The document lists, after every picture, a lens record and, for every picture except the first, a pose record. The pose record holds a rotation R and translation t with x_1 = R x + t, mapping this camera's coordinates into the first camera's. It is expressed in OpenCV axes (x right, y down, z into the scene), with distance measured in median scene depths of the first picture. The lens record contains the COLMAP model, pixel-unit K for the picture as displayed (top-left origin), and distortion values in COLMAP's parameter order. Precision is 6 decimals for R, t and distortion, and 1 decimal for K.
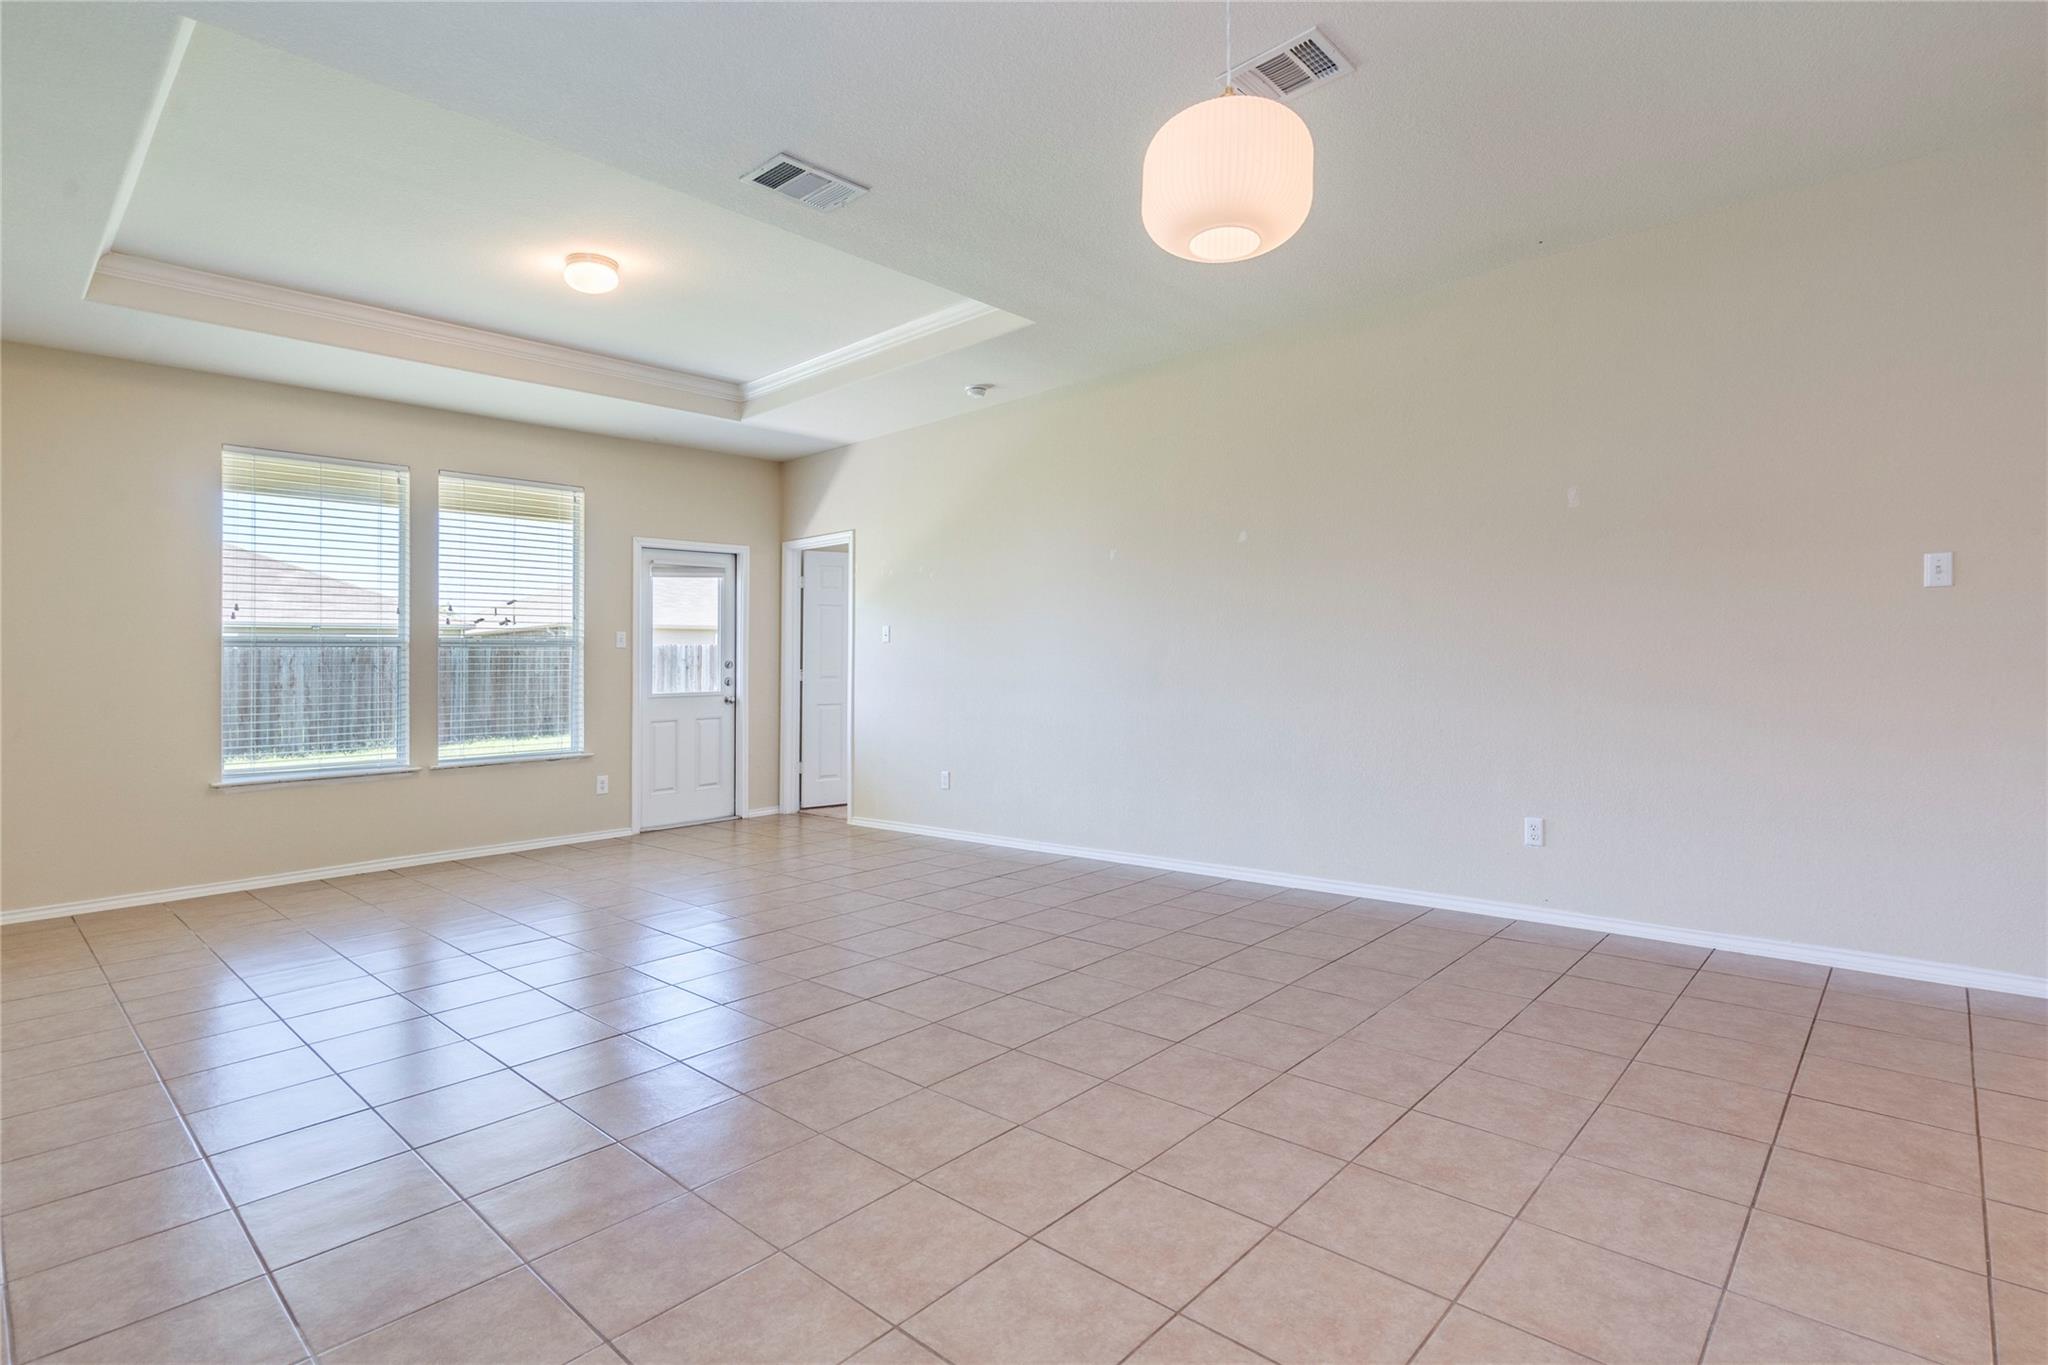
lens RADIAL K [[995.7, 0, 1014.6], [0, 995.7, 702.9], [0, 0, 1]] dist [-0.008437, 0.001422]
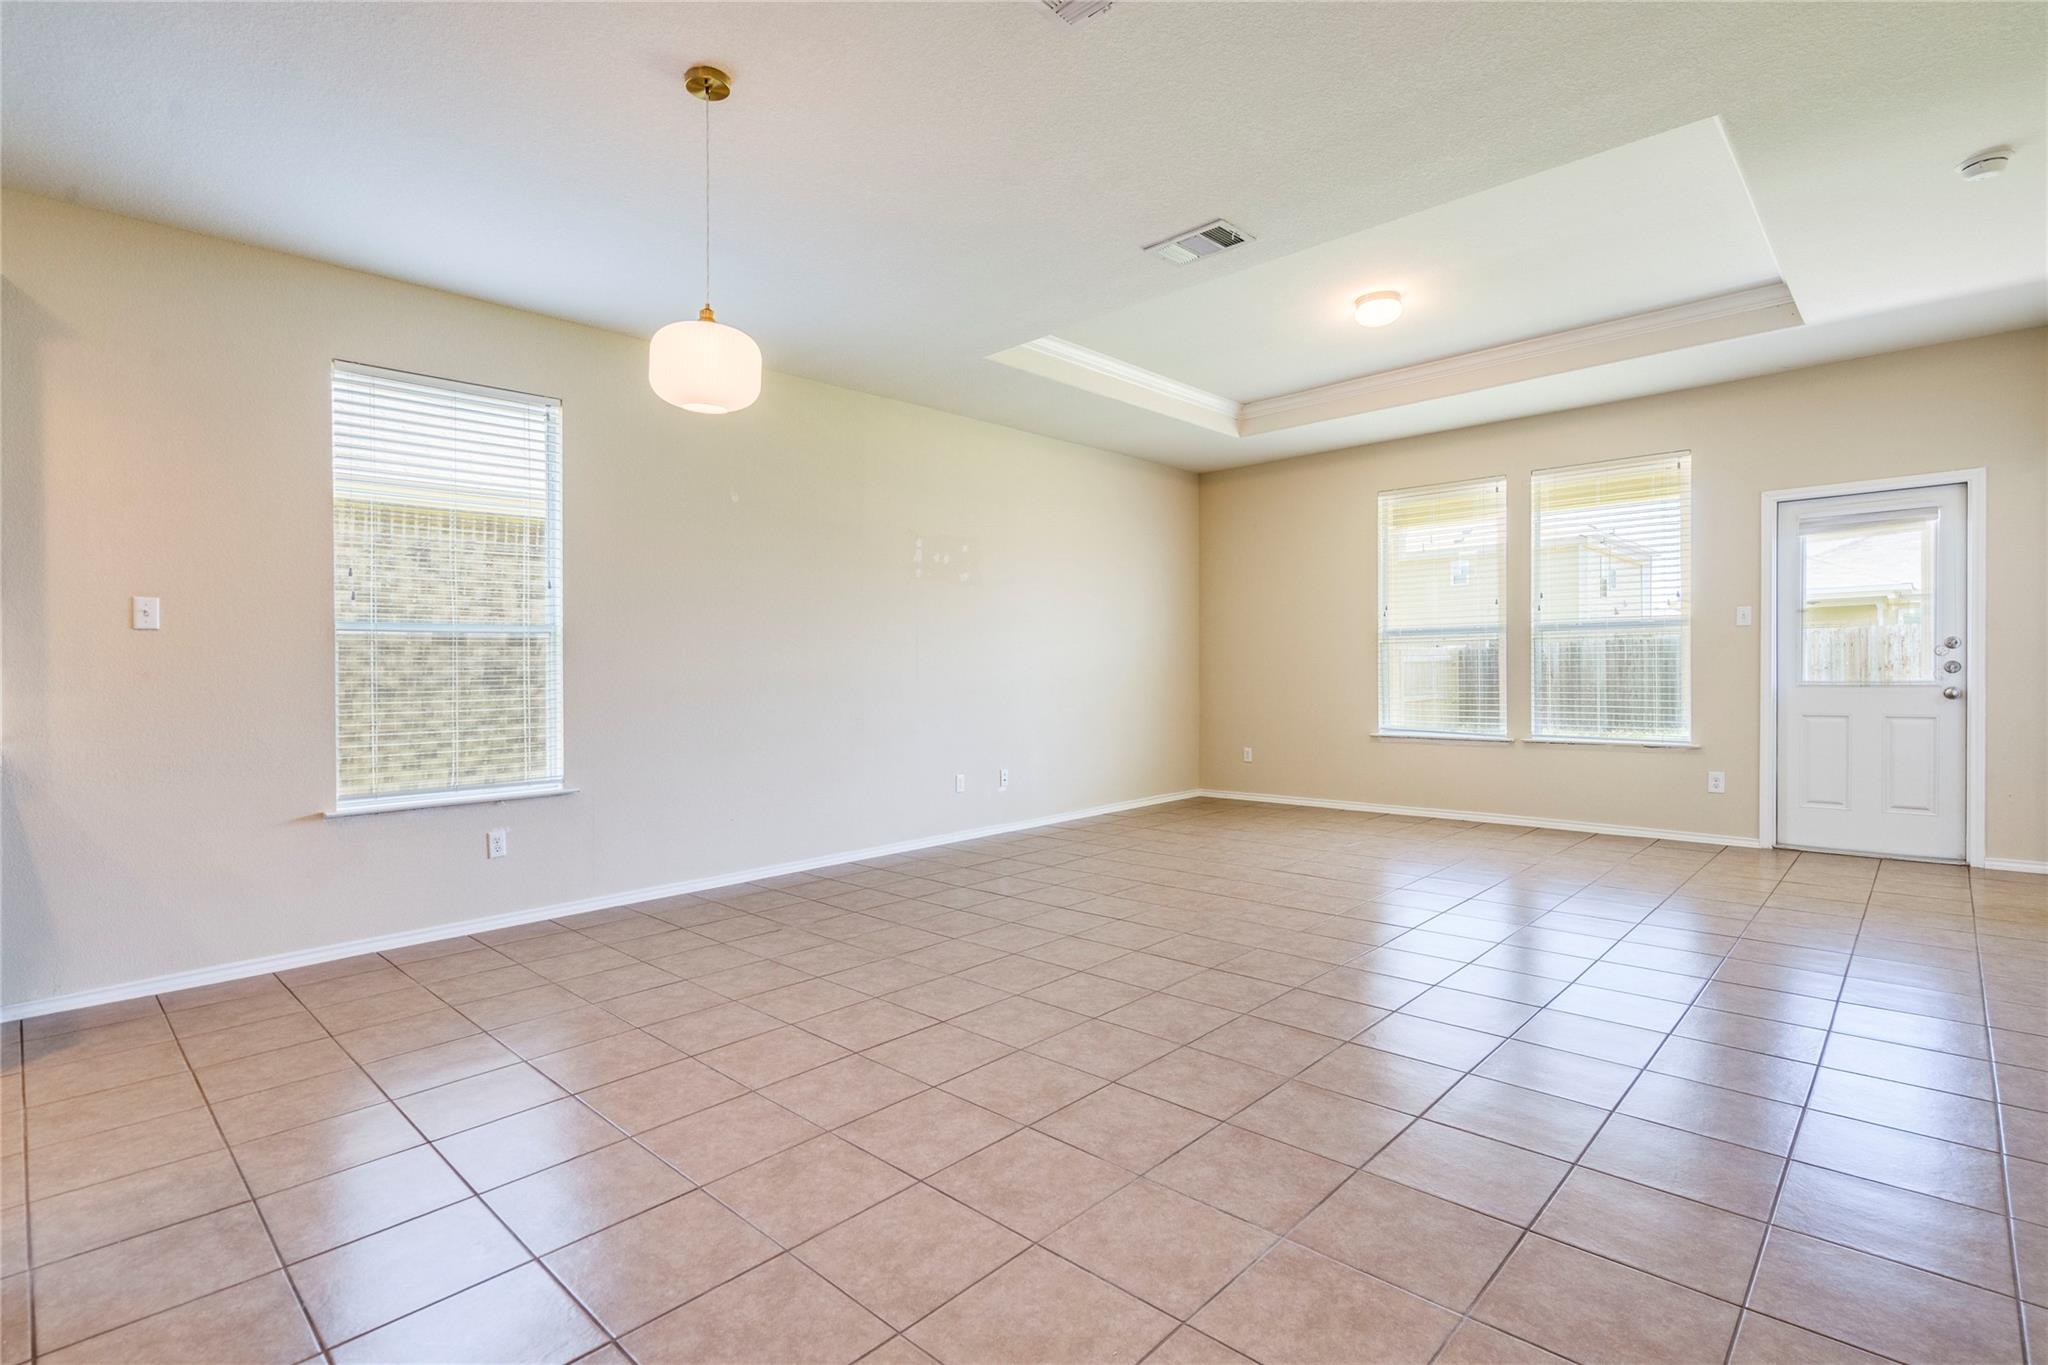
lens RADIAL K [[969.8, 0, 1013.5], [0, 969.8, 681.7], [0, 0, 1]] dist [0.001309, 0.000624]
pose [[-0.015790, 0.035539, -0.999244, 0.475682], [-0.019256, 0.999172, 0.035841, -0.026829], [0.999690, 0.019807, -0.015093, 0.413609]]
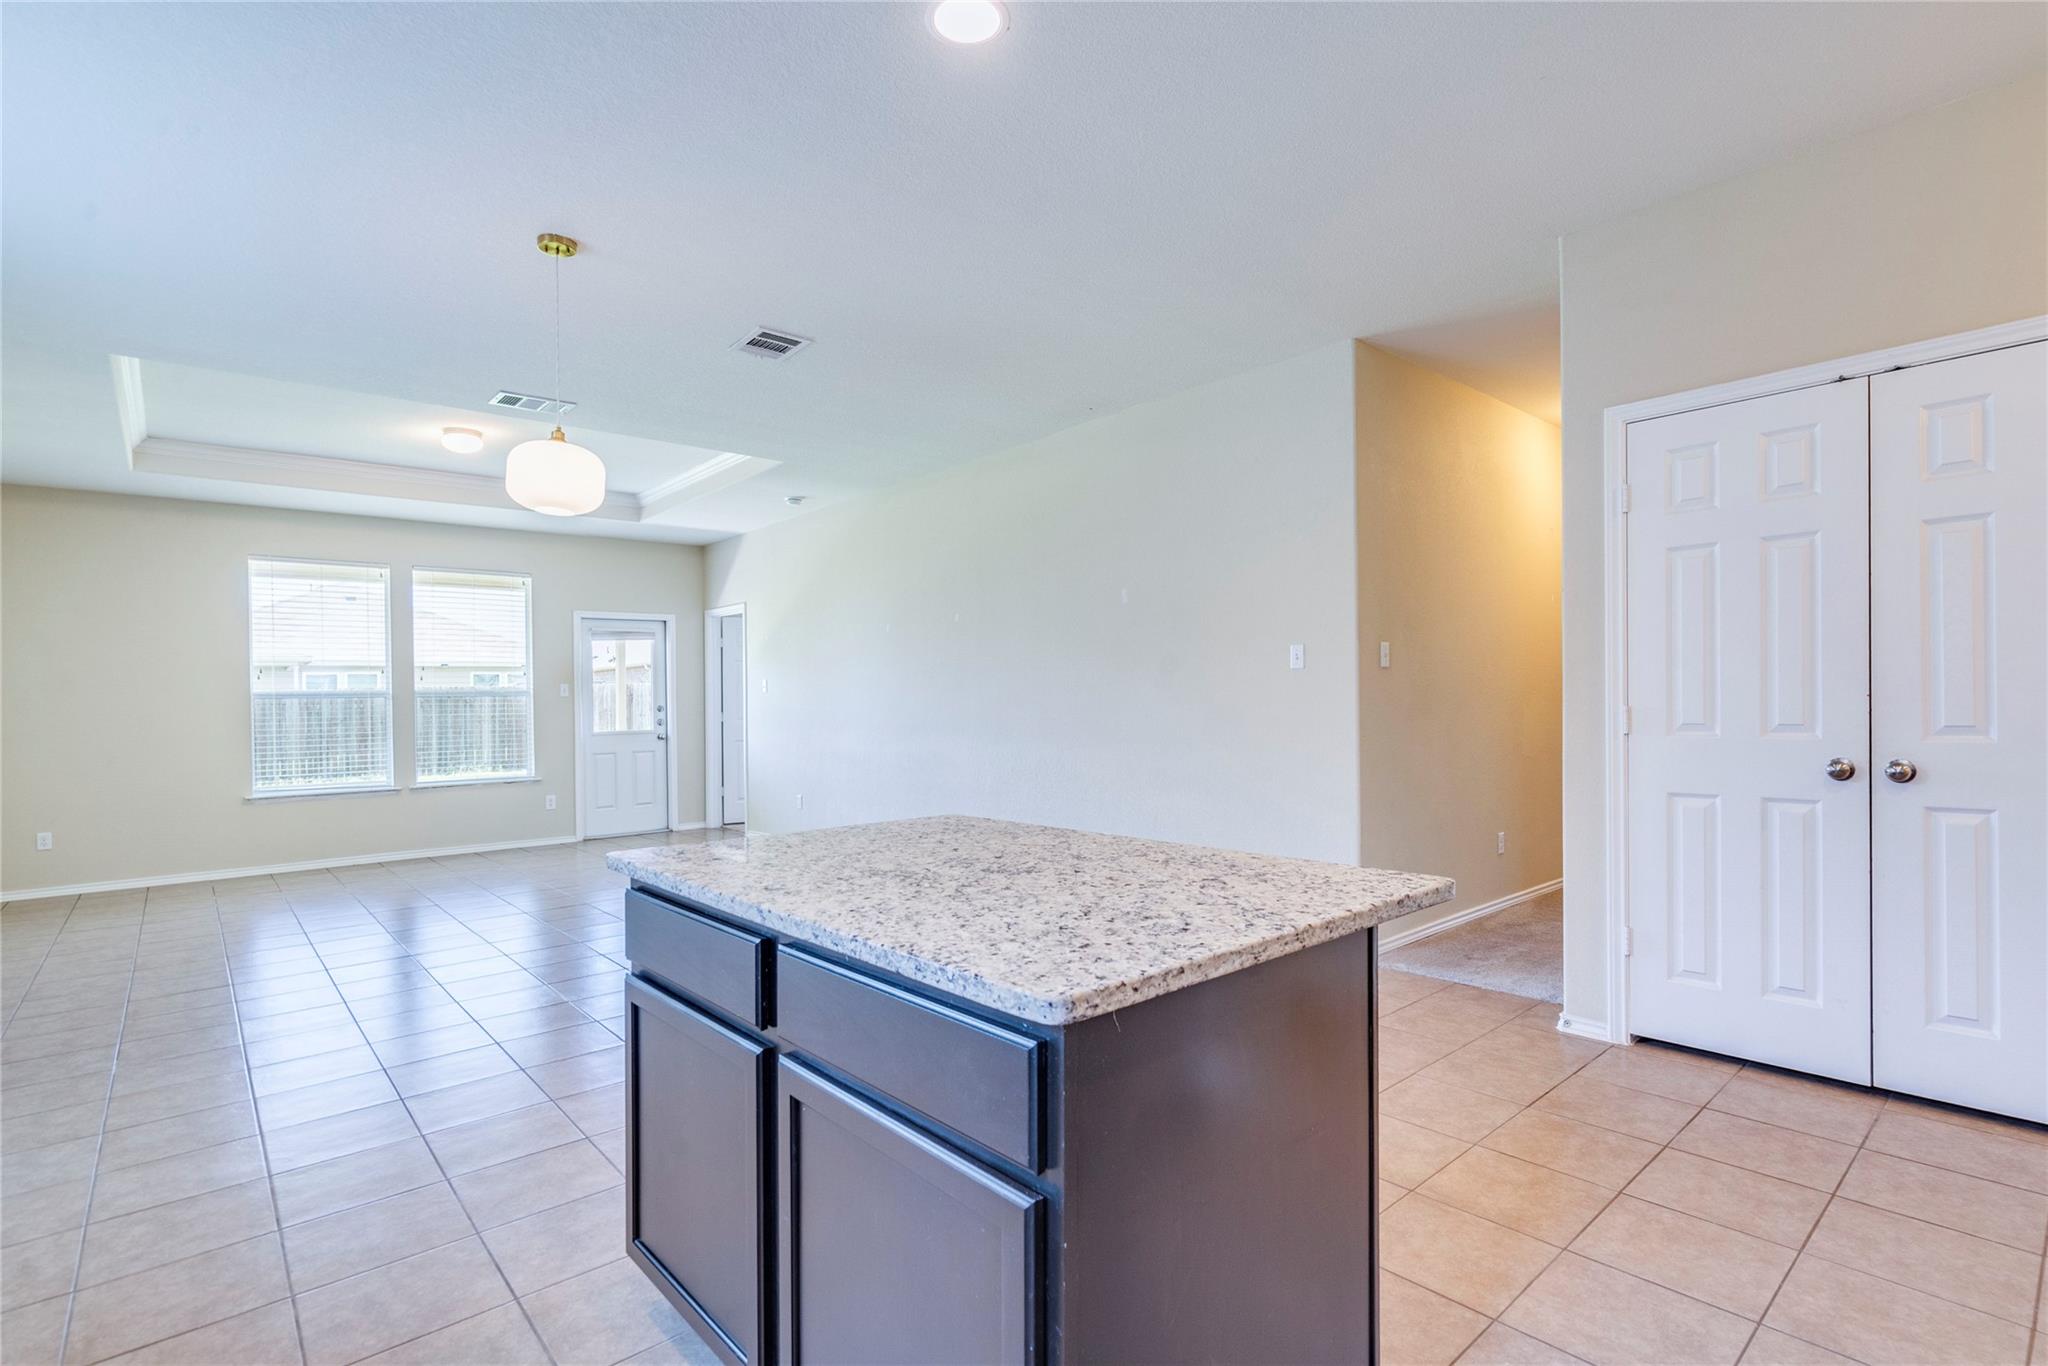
lens RADIAL K [[969.8, 0, 1027.6], [0, 969.8, 733.3], [0, 0, 1]] dist [0.001309, 0.000624]
pose [[0.994408, 0.005166, -0.105481, 0.356185], [-0.004935, 0.999985, 0.002447, -0.014582], [0.105492, -0.001913, 0.994418, -0.199310]]
